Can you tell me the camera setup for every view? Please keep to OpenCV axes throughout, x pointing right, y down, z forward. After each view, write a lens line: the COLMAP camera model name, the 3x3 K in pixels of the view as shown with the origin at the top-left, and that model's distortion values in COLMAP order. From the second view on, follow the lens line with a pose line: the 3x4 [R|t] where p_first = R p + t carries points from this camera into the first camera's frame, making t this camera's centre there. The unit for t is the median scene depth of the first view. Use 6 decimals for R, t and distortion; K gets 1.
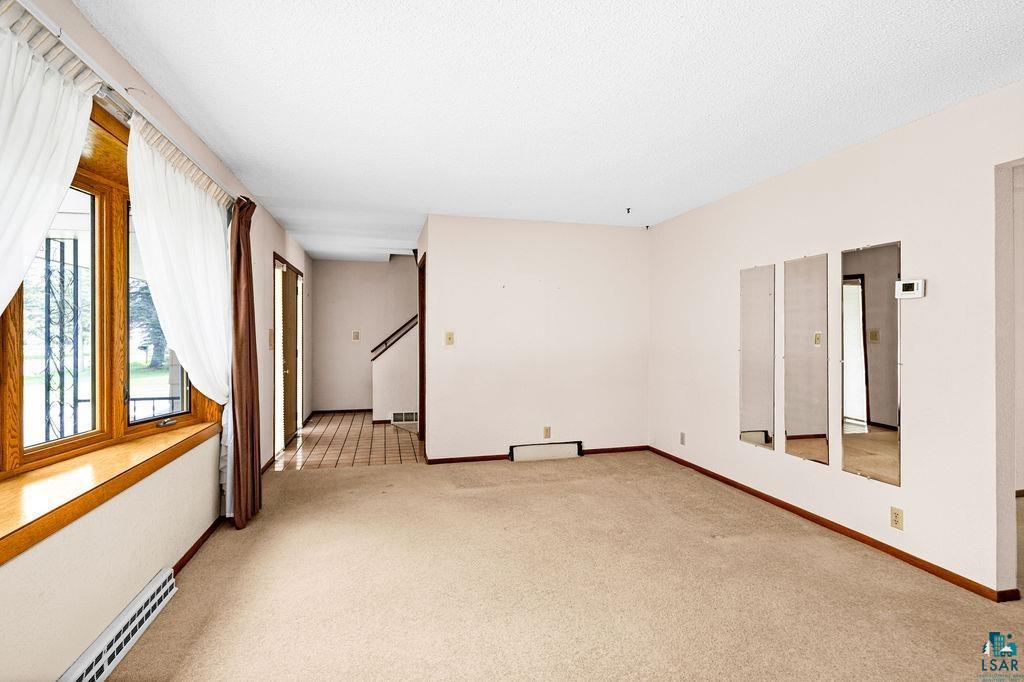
lens RADIAL K [[490.6, 0, 510.6], [0, 490.6, 336.3], [0, 0, 1]] dist [0.002829, 0.001059]
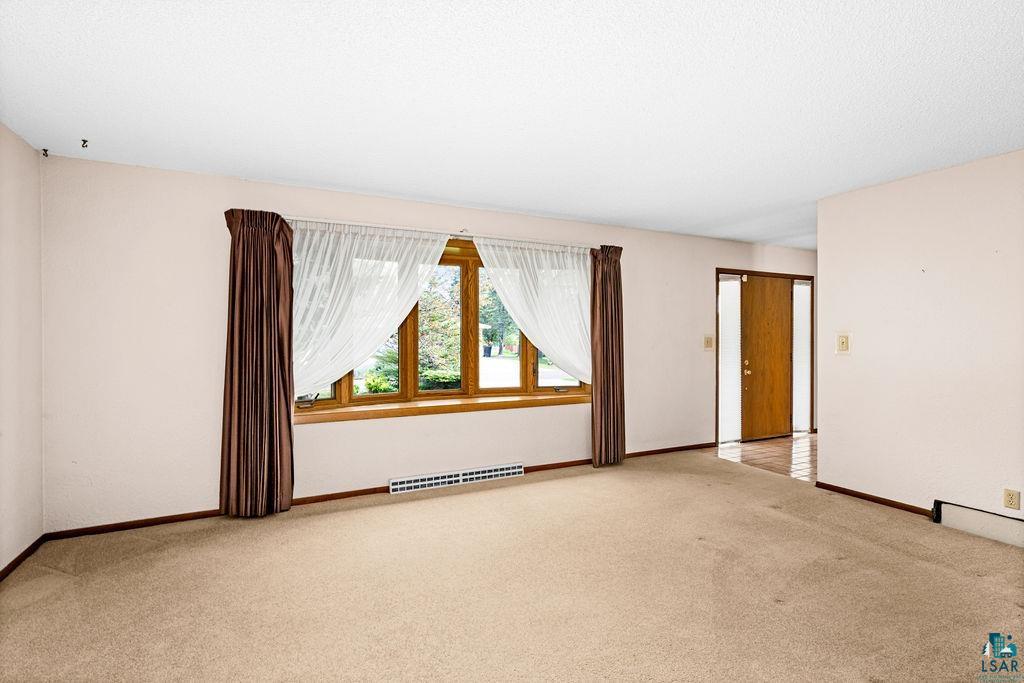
lens RADIAL K [[490.6, 0, 510.6], [0, 490.6, 336.8], [0, 0, 1]] dist [0.002829, 0.001059]
pose [[0.215740, 0.000323, -0.976451, 0.563875], [0.002743, 0.999996, 0.000937, -0.008786], [0.976447, -0.002880, 0.215738, 0.271972]]
